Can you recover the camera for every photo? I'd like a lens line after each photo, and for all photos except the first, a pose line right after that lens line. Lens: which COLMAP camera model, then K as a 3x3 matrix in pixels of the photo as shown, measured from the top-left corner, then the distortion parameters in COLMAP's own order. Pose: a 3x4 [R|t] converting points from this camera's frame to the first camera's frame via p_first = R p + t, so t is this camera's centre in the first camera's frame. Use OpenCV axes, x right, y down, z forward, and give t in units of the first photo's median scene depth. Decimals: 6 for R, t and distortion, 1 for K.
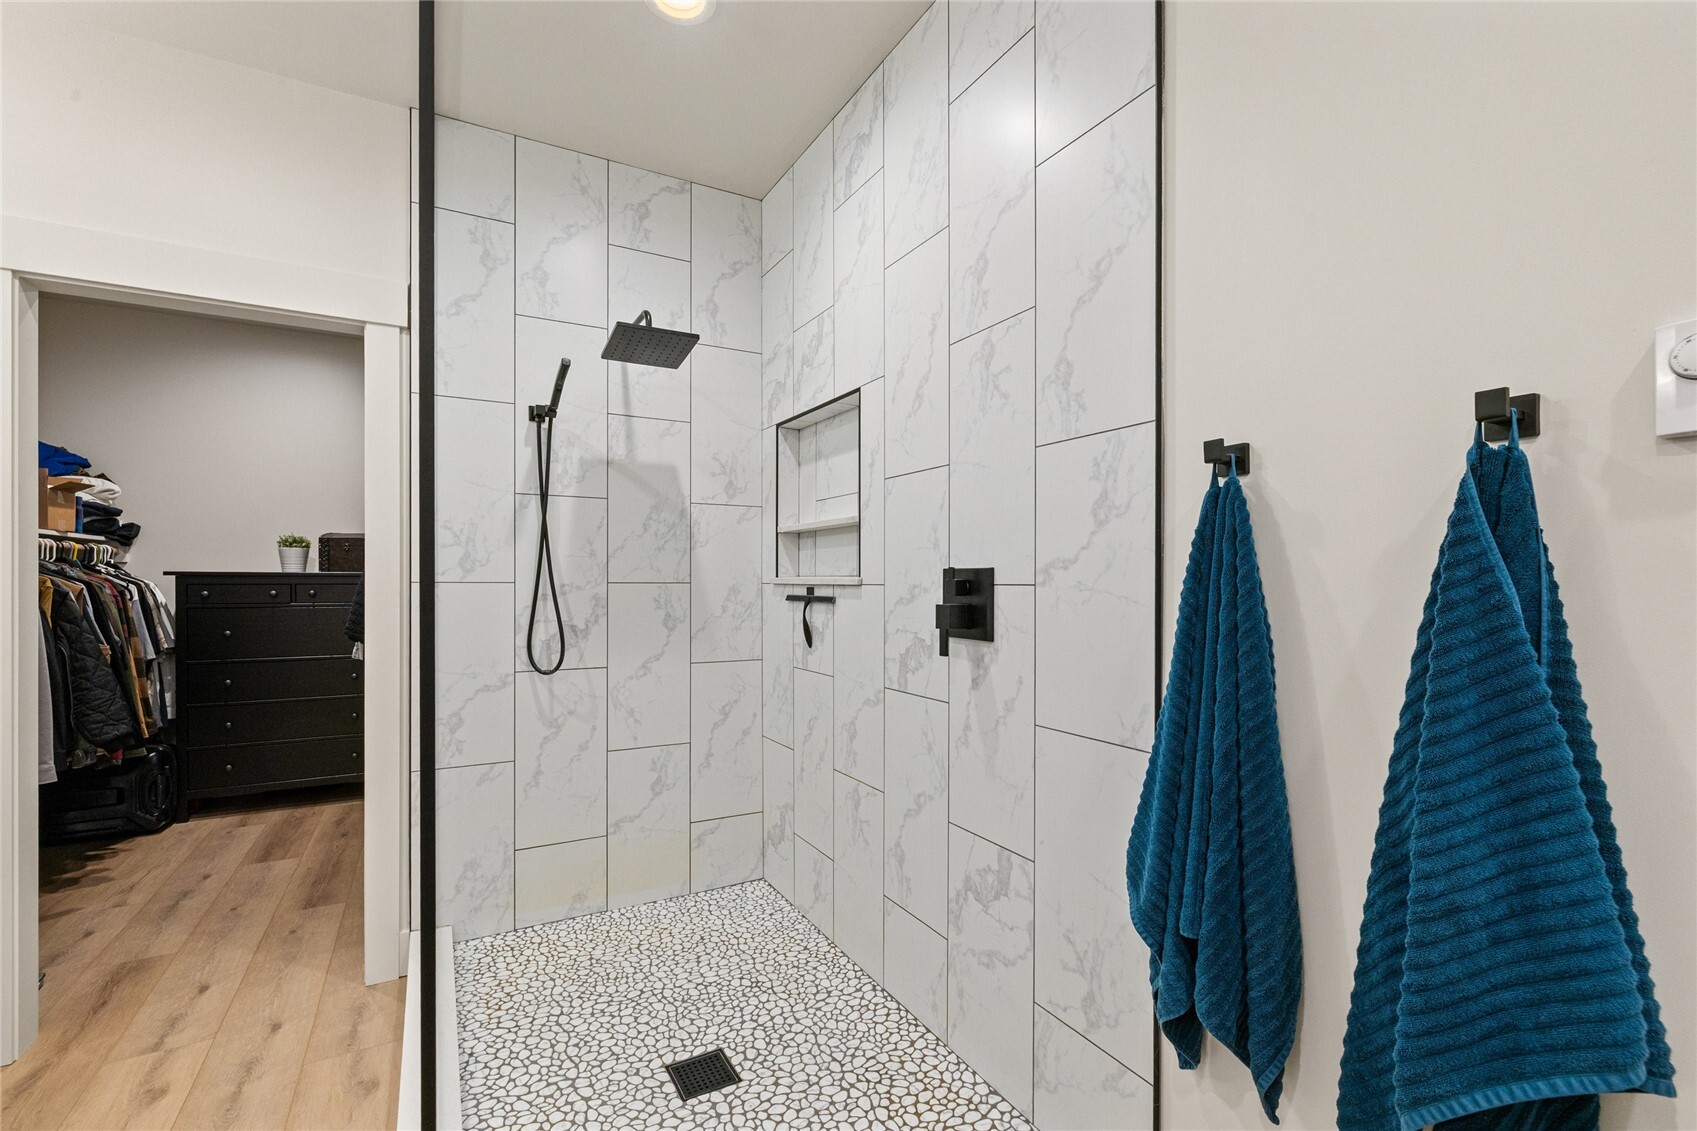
lens RADIAL K [[724.0, 0, 844.0], [0, 724.0, 575.5], [0, 0, 1]] dist [0.003144, -0.000495]
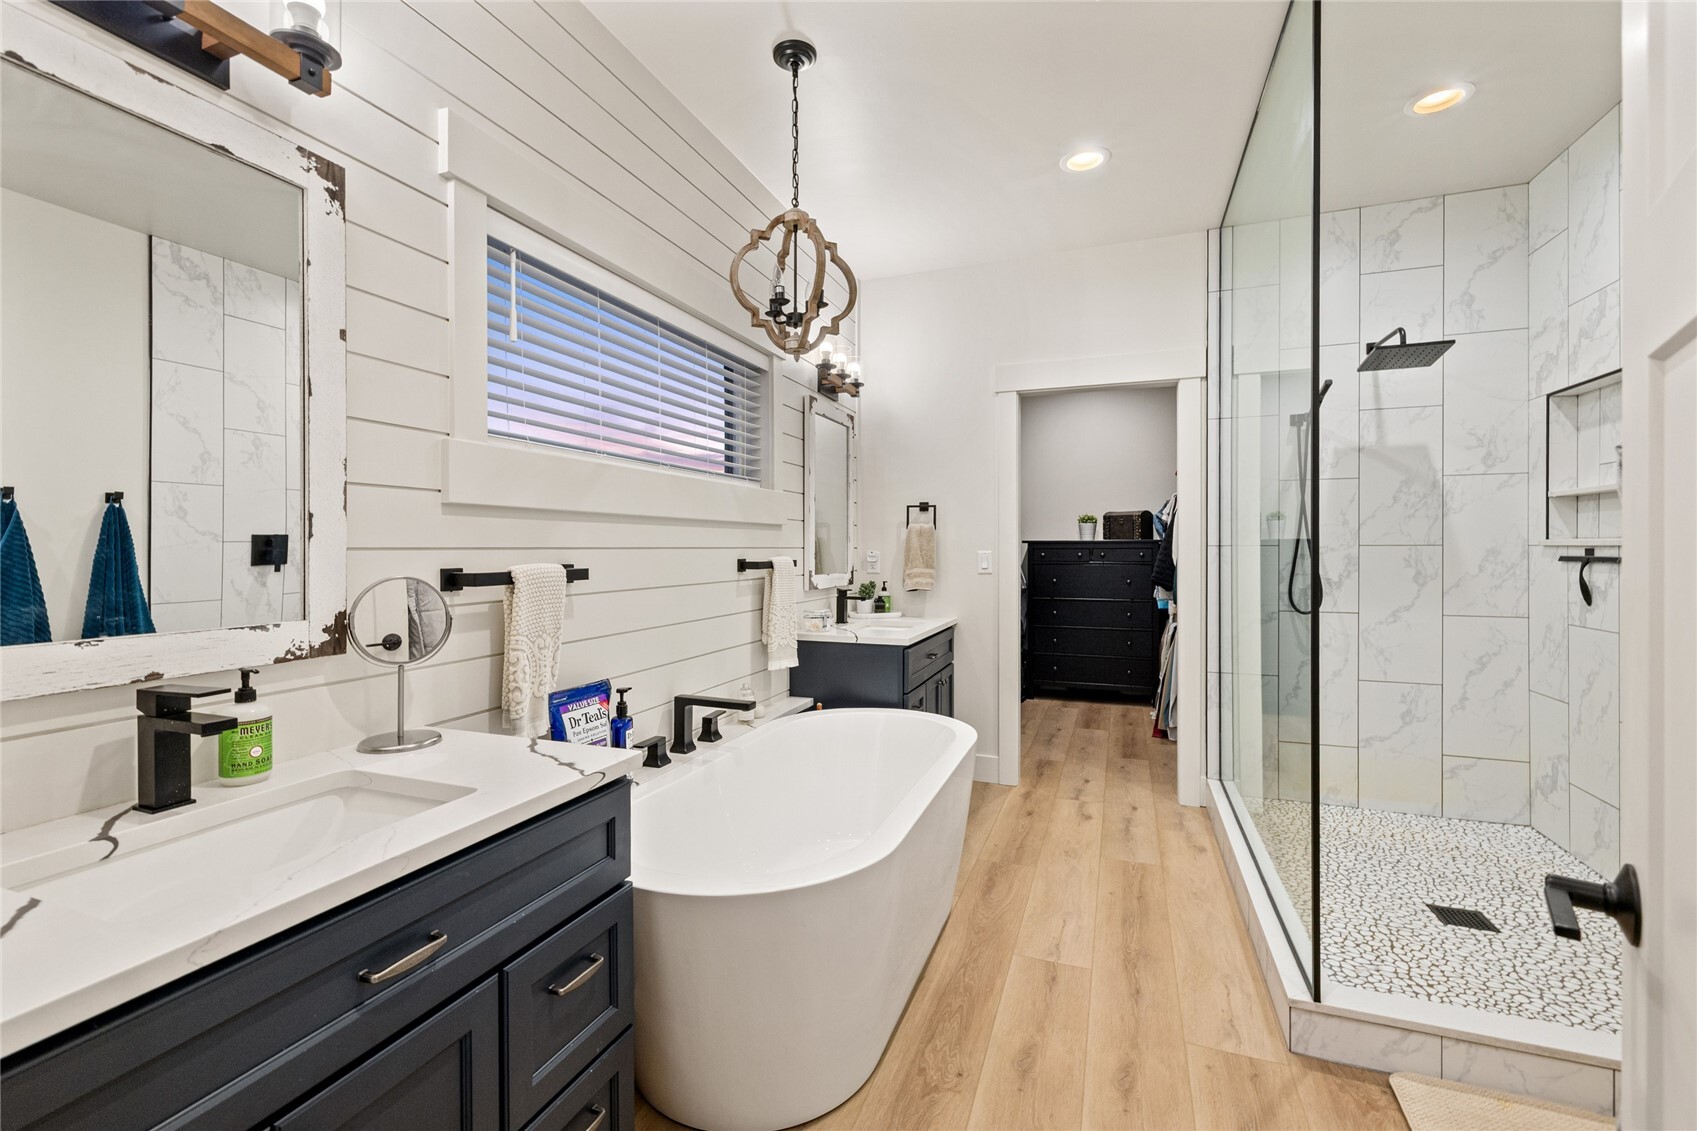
lens RADIAL K [[724.0, 0, 846.9], [0, 724.0, 553.7], [0, 0, 1]] dist [0.003144, -0.000495]
pose [[0.638489, 0.002689, -0.769626, 0.072708], [0.009562, 0.999889, 0.011426, 0.001453], [0.769571, -0.014654, 0.638393, -0.480276]]
